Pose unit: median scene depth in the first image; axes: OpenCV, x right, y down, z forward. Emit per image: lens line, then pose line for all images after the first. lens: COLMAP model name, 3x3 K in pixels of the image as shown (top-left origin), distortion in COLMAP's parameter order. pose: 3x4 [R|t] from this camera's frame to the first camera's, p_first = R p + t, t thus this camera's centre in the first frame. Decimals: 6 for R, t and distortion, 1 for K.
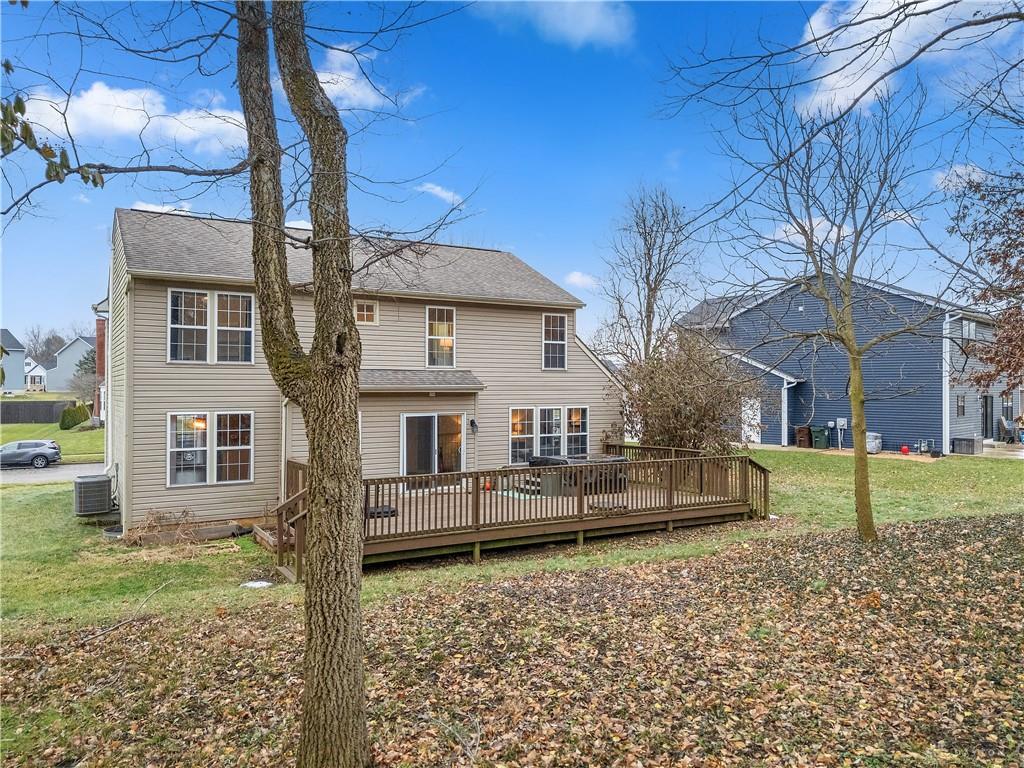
lens RADIAL K [[730.7, 0, 506.2], [0, 730.7, 384.3], [0, 0, 1]] dist [0.035497, -0.027333]
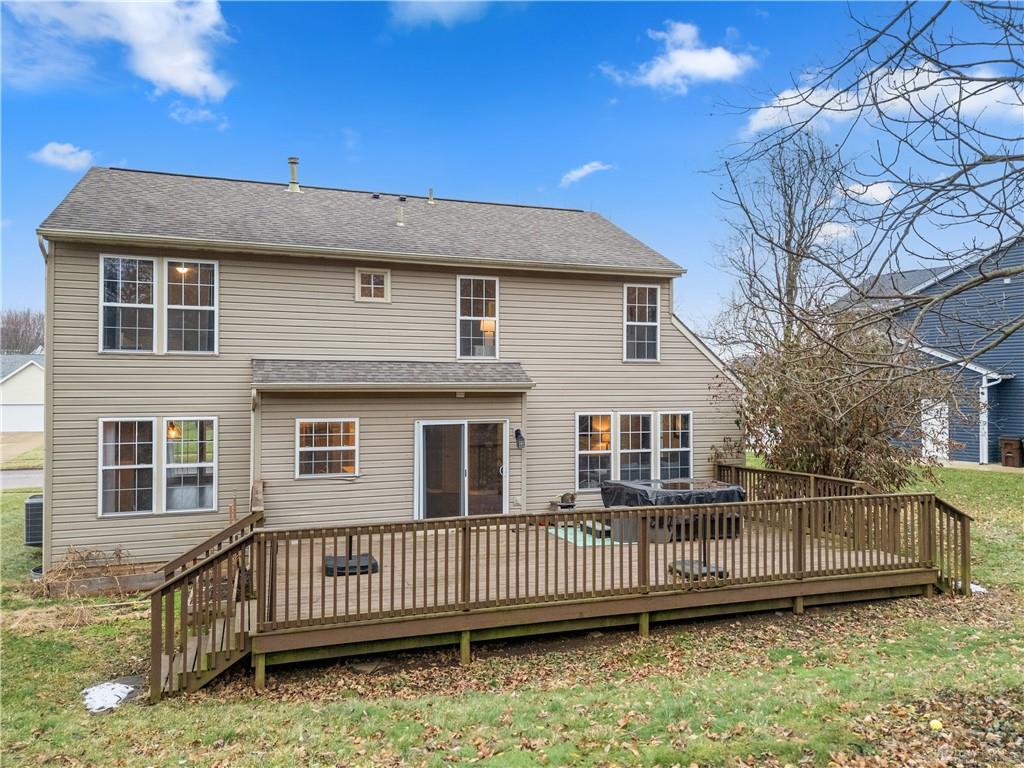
lens RADIAL K [[730.7, 0, 517.4], [0, 730.7, 380.5], [0, 0, 1]] dist [0.035497, -0.027333]
pose [[0.981945, -0.001741, -0.189159, 0.090723], [0.000893, 0.999989, -0.004569, 0.002733], [0.189165, 0.004317, 0.981936, 0.285192]]
